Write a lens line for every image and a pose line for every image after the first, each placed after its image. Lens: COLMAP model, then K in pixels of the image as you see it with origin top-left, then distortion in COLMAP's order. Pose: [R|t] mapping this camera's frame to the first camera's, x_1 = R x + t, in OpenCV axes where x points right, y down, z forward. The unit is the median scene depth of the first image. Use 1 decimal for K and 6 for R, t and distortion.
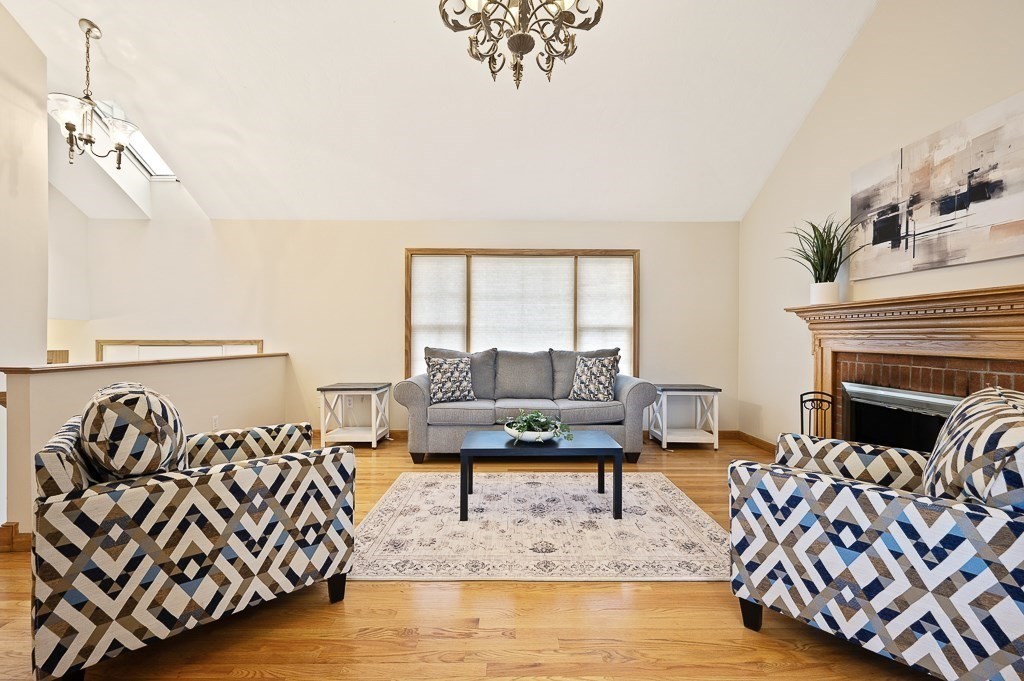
lens RADIAL K [[415.0, 0, 514.2], [0, 415.0, 337.8], [0, 0, 1]] dist [-0.003269, 0.001573]
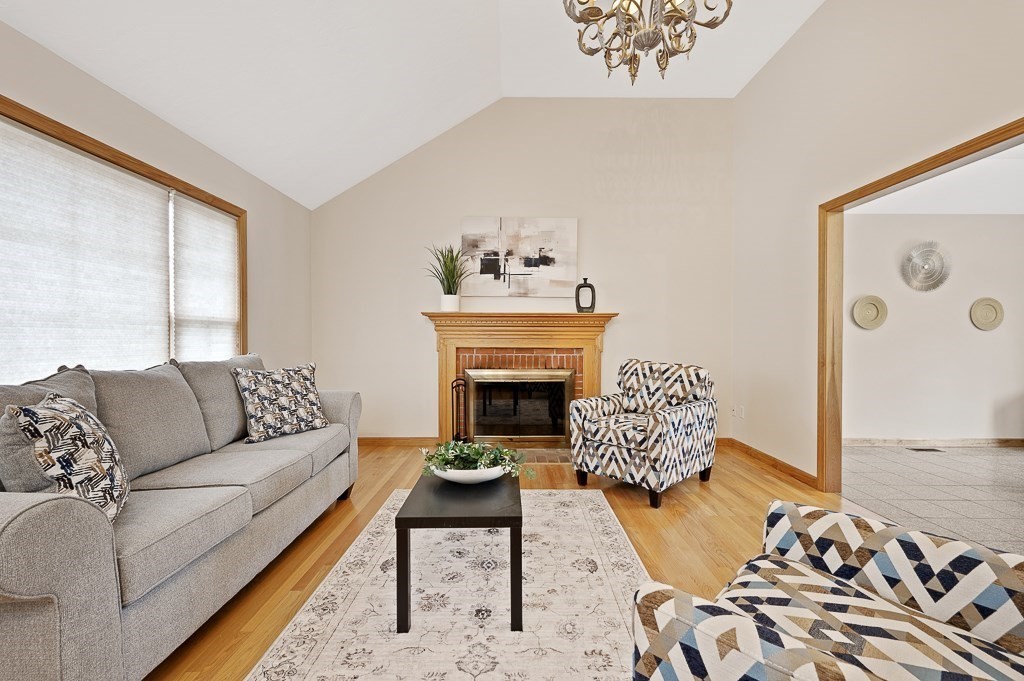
lens RADIAL K [[436.5, 0, 513.1], [0, 436.5, 338.0], [0, 0, 1]] dist [0.000112, 0.000426]
pose [[0.012933, -0.005359, 0.999902, -0.720880], [-0.001488, 0.999984, 0.005379, -0.006442], [-0.999915, -0.001557, 0.012925, 0.916300]]
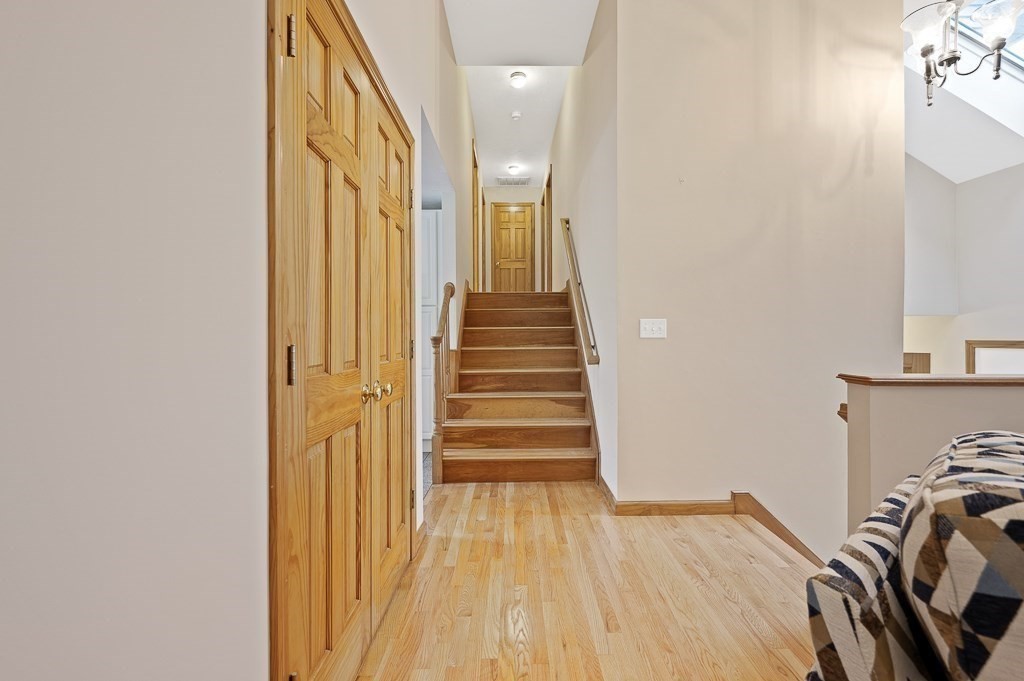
lens RADIAL K [[452.1, 0, 506.4], [0, 452.1, 338.6], [0, 0, 1]] dist [-0.002470, 0.000282]
pose [[-0.023681, -0.003851, -0.999712, -0.267651], [0.000079, 0.999993, -0.003854, 0.001545], [0.999720, -0.000171, -0.023681, 0.285331]]
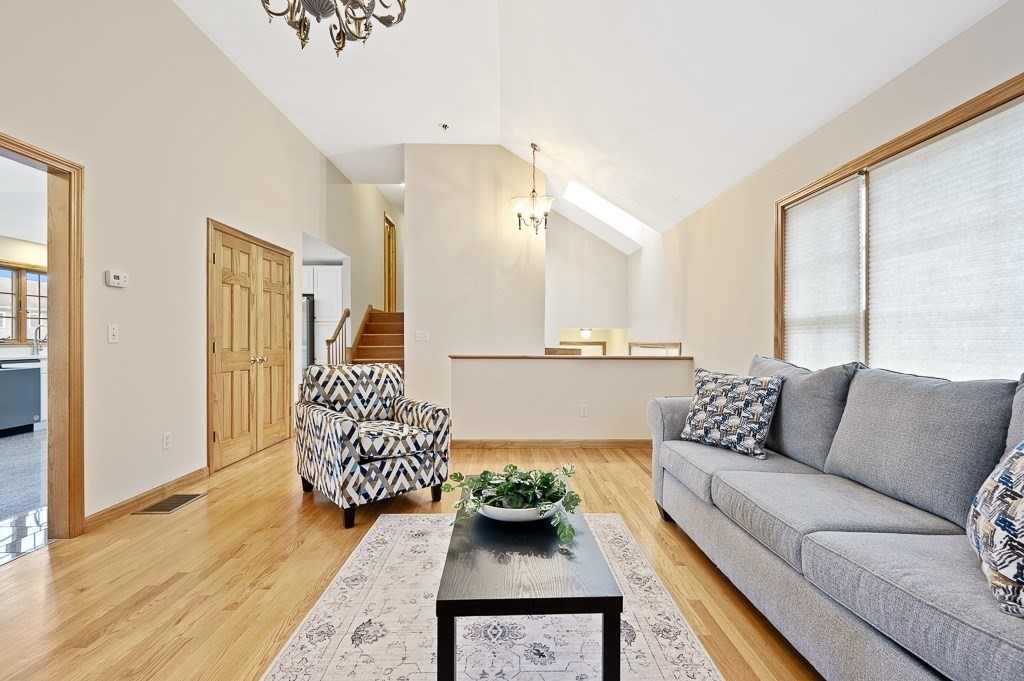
lens RADIAL K [[415.0, 0, 513.0], [0, 415.0, 339.7], [0, 0, 1]] dist [-0.003269, 0.001573]
pose [[0.010964, -0.006634, -0.999918, 0.628392], [-0.000463, 0.999978, -0.006639, 0.005383], [0.999940, 0.000536, 0.010961, 0.986920]]
